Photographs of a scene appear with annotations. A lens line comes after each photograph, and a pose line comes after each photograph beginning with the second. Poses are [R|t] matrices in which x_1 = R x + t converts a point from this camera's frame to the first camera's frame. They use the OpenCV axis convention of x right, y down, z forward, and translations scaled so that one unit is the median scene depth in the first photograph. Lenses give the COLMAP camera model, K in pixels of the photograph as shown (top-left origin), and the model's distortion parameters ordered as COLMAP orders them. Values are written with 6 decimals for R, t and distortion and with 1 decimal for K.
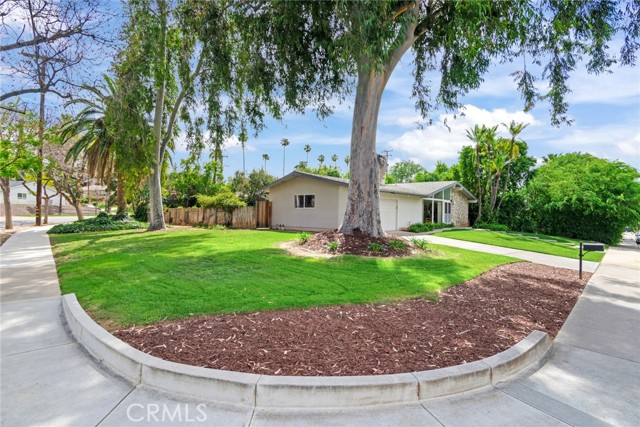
lens RADIAL K [[348.1, 0, 318.6], [0, 348.1, 214.1], [0, 0, 1]] dist [0.011146, -0.003509]
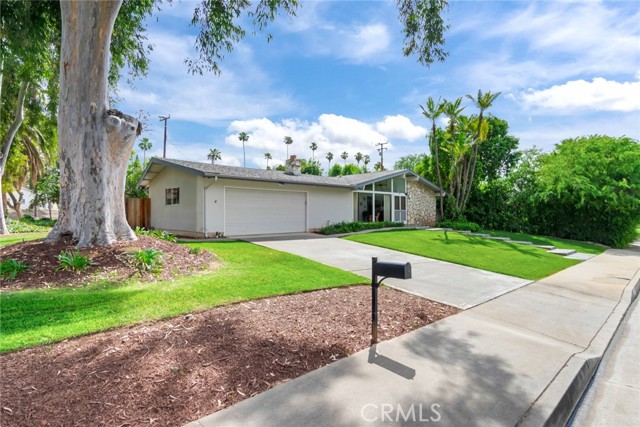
lens RADIAL K [[348.1, 0, 321.1], [0, 348.1, 214.0], [0, 0, 1]] dist [0.011146, -0.003509]
pose [[0.996395, -0.017791, -0.082949, 0.258784], [0.017507, 0.999838, -0.004153, 0.007894], [0.083009, 0.002686, 0.996545, 0.185376]]
